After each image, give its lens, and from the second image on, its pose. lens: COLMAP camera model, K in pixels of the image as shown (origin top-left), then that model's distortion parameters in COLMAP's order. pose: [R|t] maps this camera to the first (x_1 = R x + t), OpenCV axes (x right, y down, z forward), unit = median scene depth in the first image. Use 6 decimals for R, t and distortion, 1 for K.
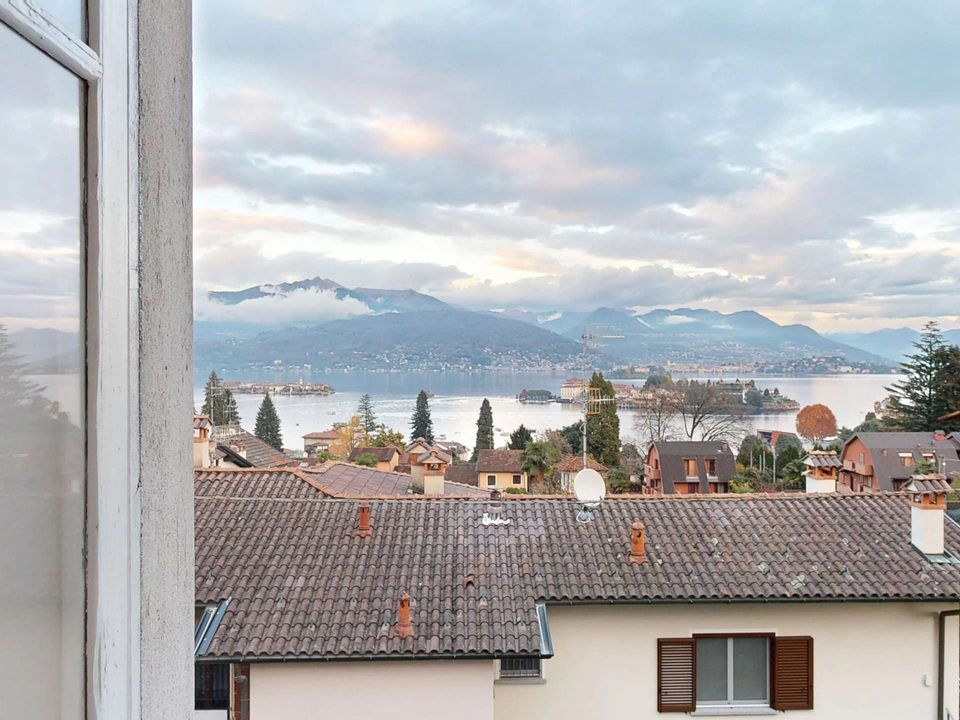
lens RADIAL K [[772.2, 0, 480.0], [0, 772.2, 360.0], [0, 0, 1]] dist [0.002055, -0.005065]
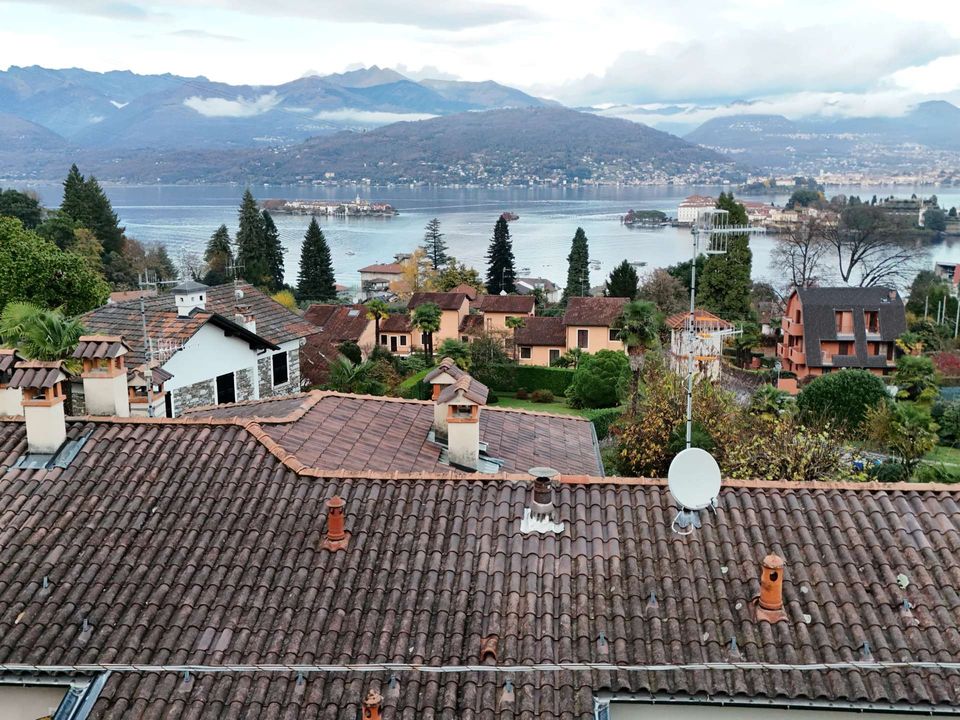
lens RADIAL K [[934.8, 0, 483.0], [0, 934.8, 360.8], [0, 0, 1]] dist [0.111800, -0.177975]
pose [[0.995218, 0.014287, -0.096627, 0.040869], [0.004994, 0.980511, 0.196403, -0.070891], [0.097550, -0.195946, 0.975751, 0.244173]]
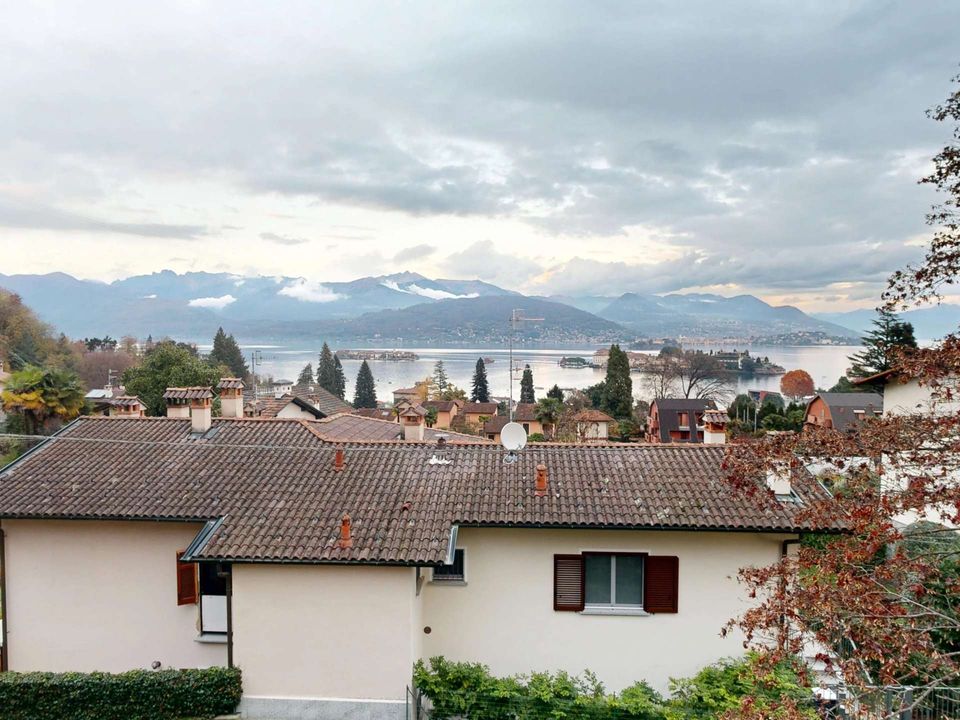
lens RADIAL K [[594.0, 0, 480.0], [0, 594.0, 360.0], [0, 0, 1]] dist [0.000026, -0.001098]
pose [[0.996357, 0.004177, -0.085177, 0.157142], [-0.000473, 0.999055, 0.043453, -0.005567], [0.085278, -0.043255, 0.995418, 0.013402]]
